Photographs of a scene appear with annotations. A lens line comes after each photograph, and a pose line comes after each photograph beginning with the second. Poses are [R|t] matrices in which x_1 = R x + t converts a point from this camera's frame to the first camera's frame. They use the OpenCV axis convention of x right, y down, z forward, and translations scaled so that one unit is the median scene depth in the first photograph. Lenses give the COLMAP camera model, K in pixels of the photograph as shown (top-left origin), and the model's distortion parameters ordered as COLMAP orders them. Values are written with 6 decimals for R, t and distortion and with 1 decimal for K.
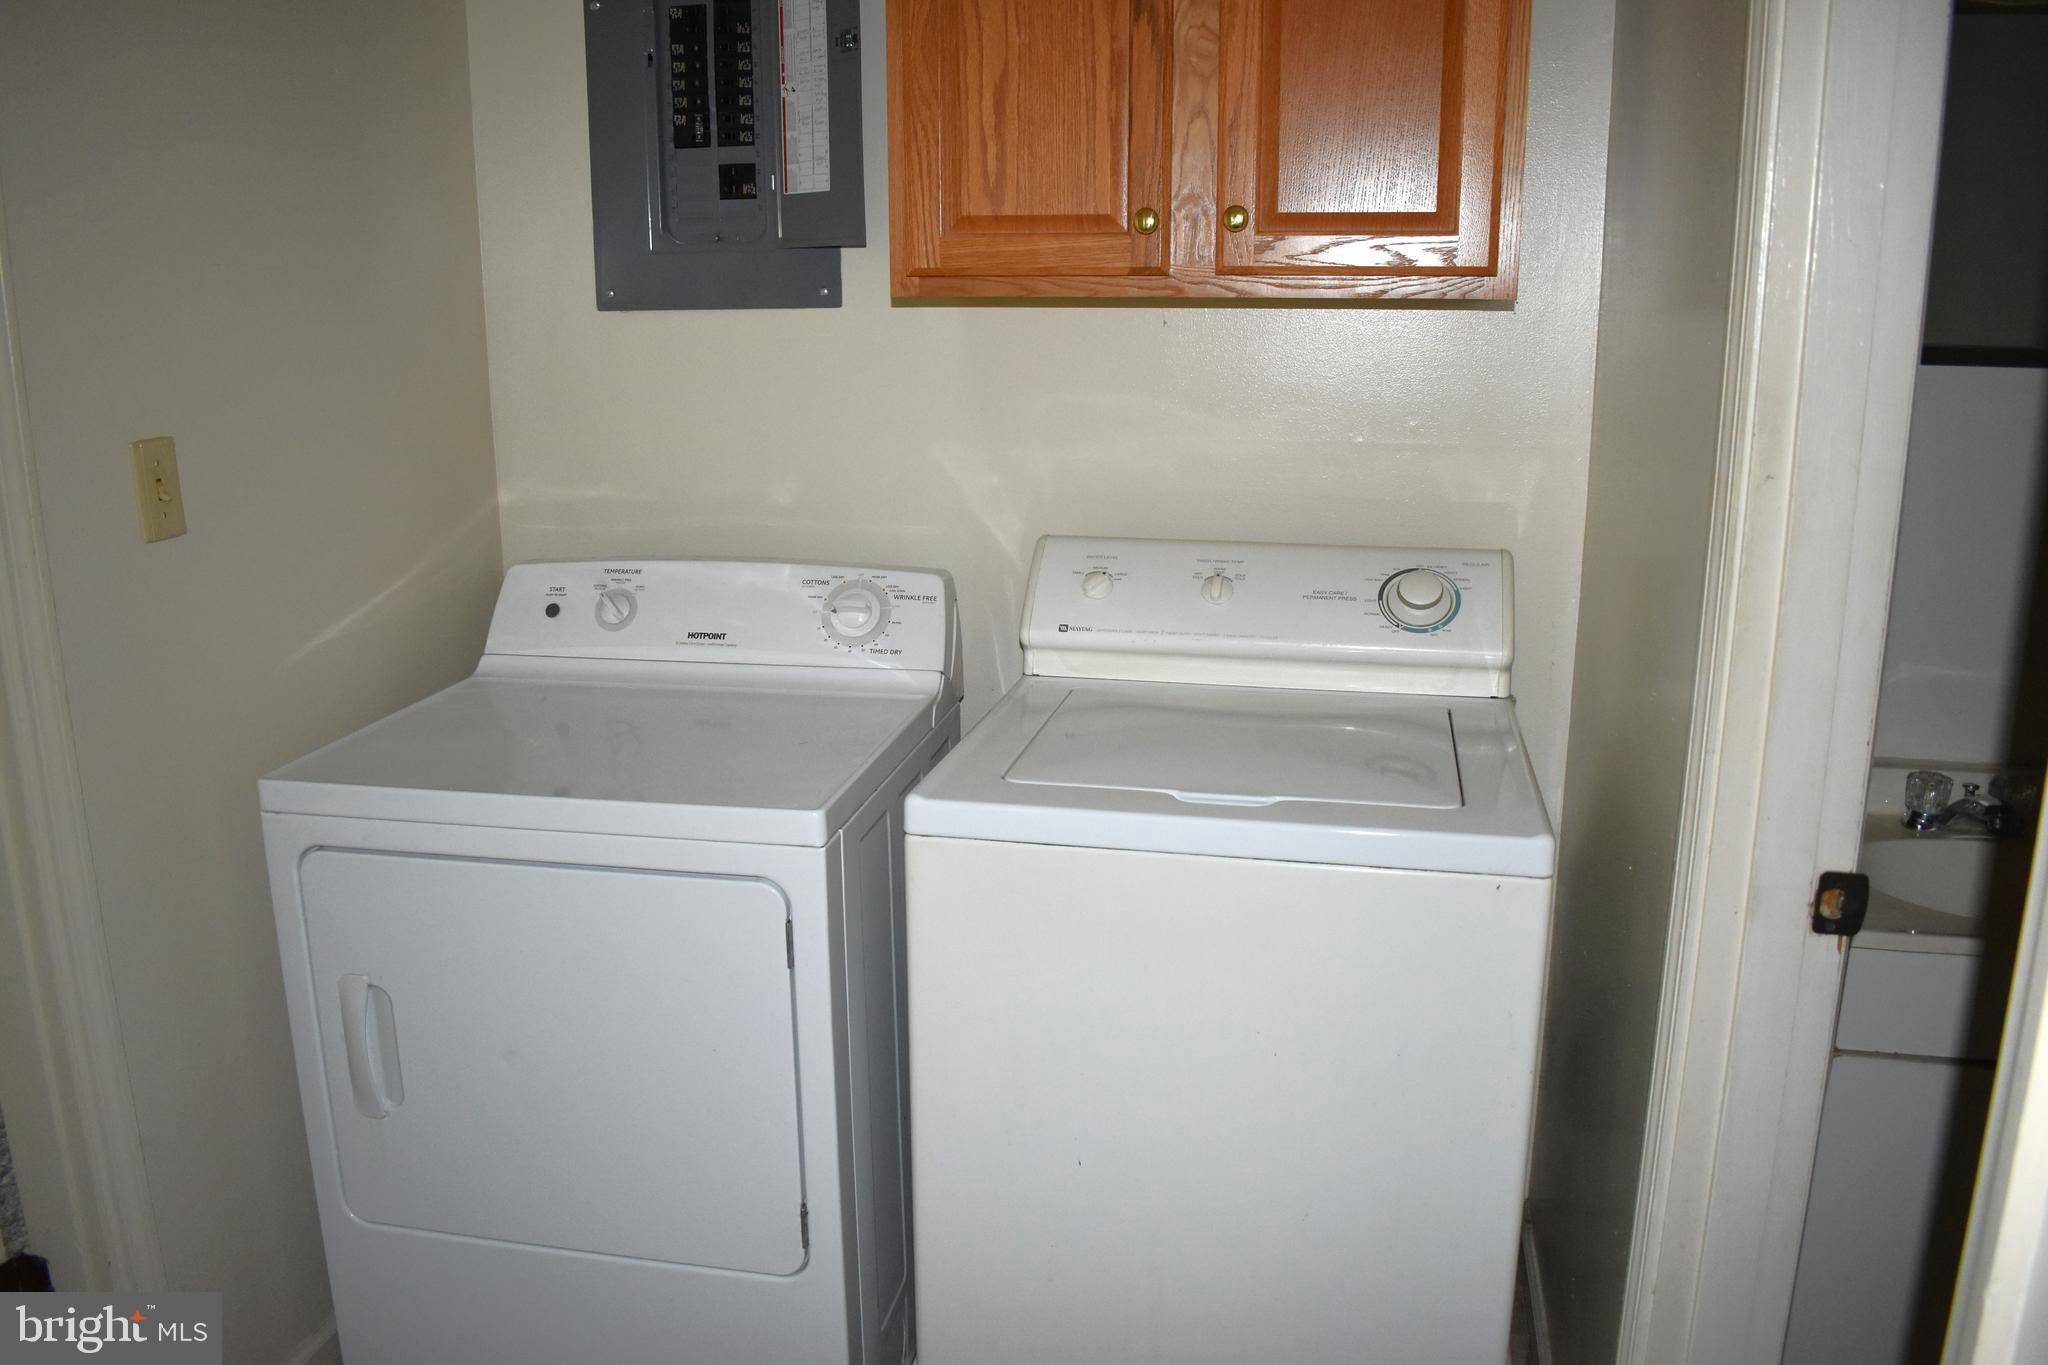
lens RADIAL K [[1623.9, 0, 1027.6], [0, 1623.9, 678.5], [0, 0, 1]] dist [-0.089515, -0.000928]
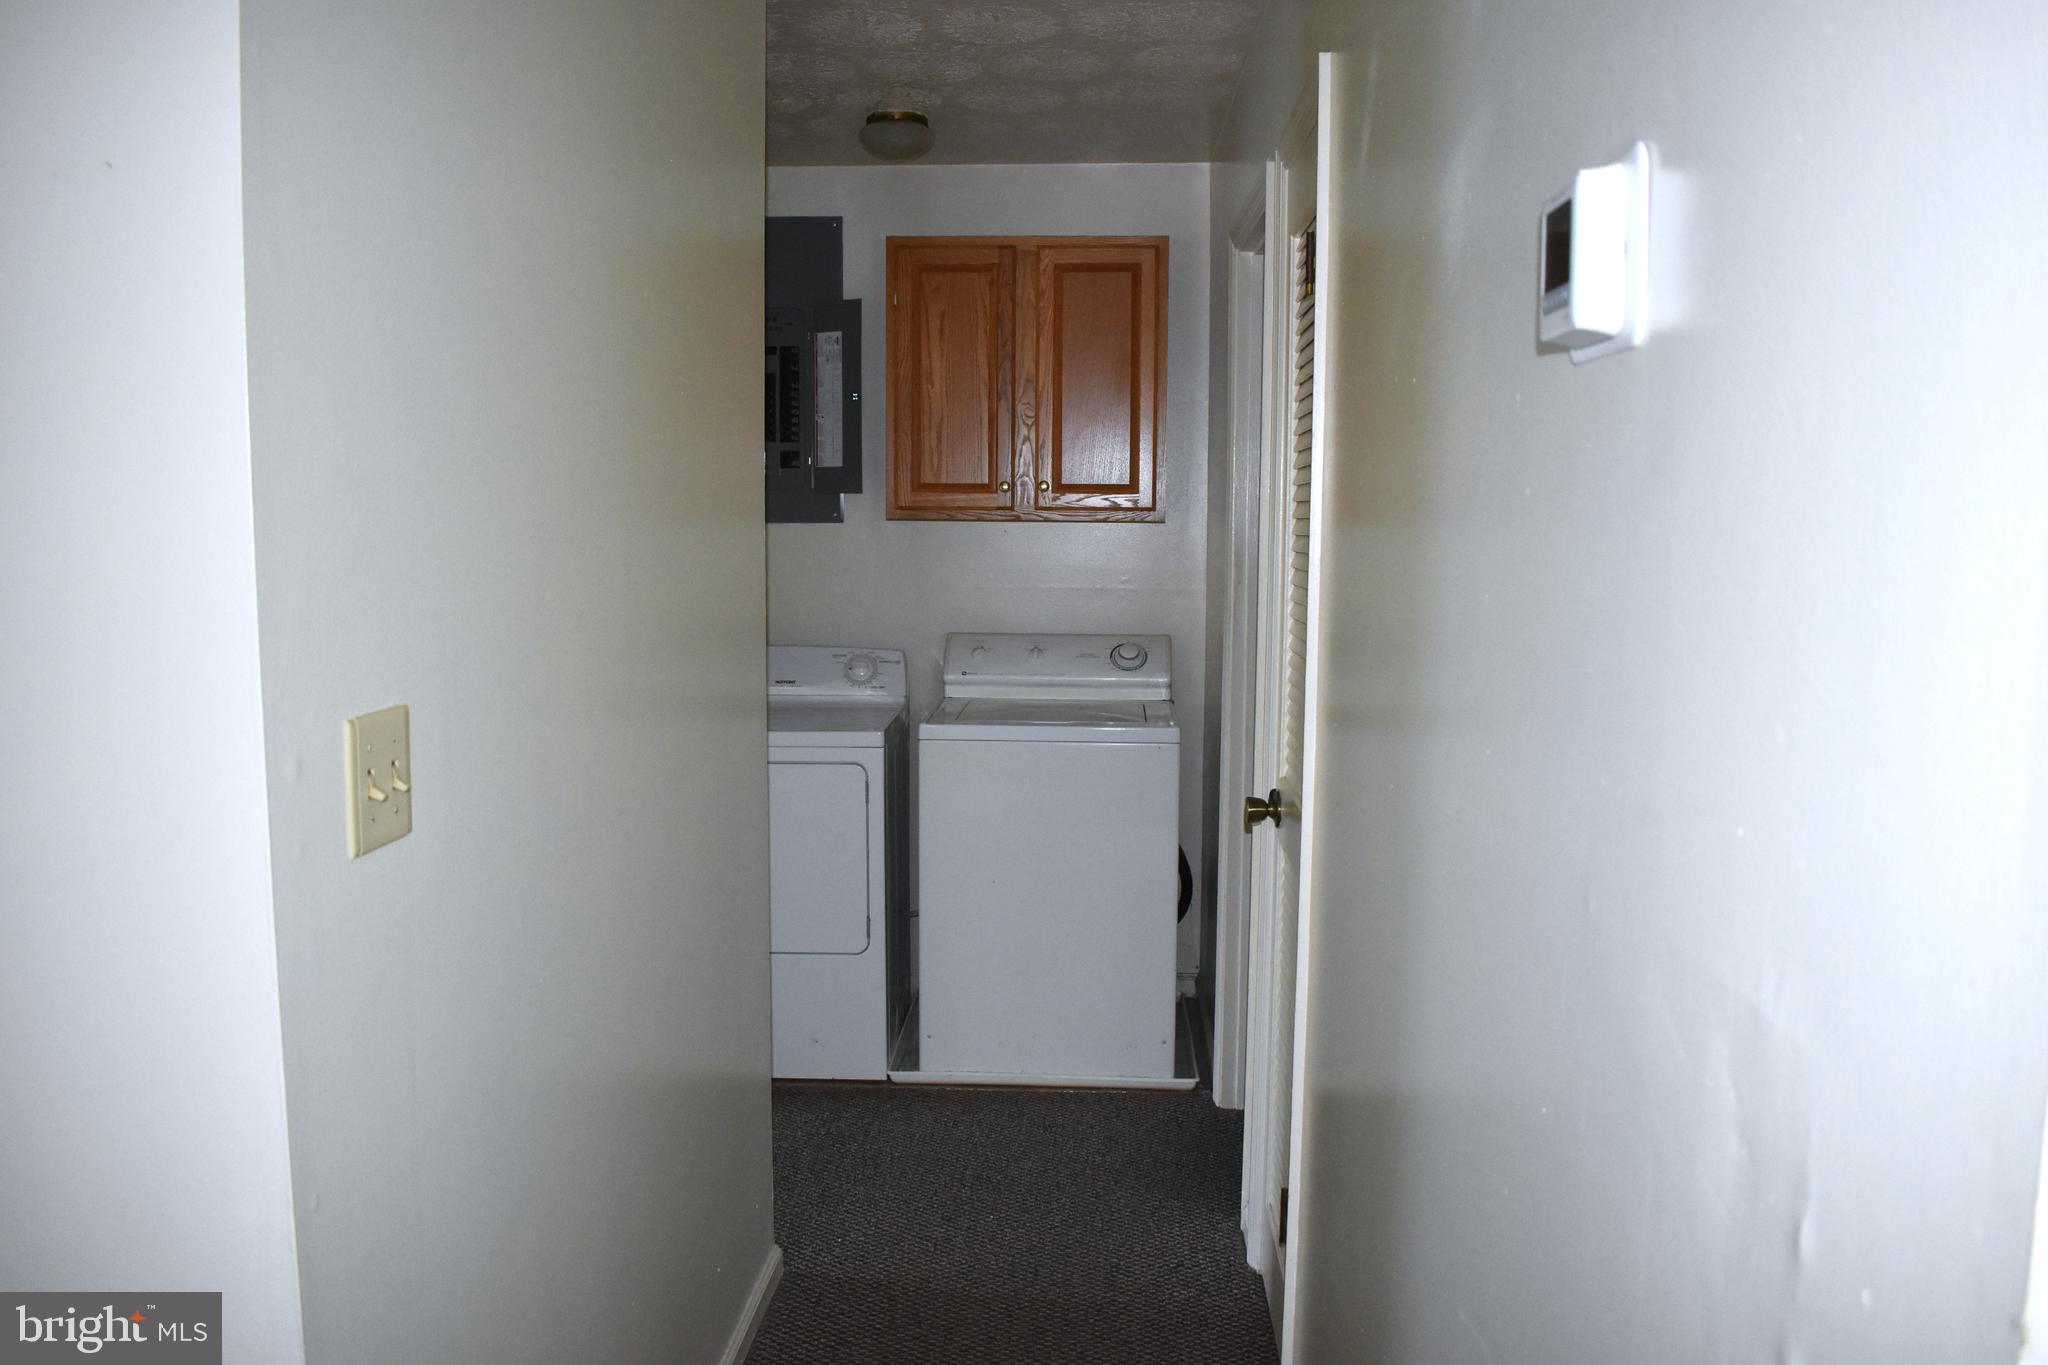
lens RADIAL K [[1623.9, 0, 1022.8], [0, 1623.9, 682.4], [0, 0, 1]] dist [-0.089515, -0.000928]
pose [[0.988441, -0.008112, 0.151388, -0.242088], [0.026787, 0.992201, -0.121733, 0.261410], [-0.149219, 0.124381, 0.980950, -1.179305]]
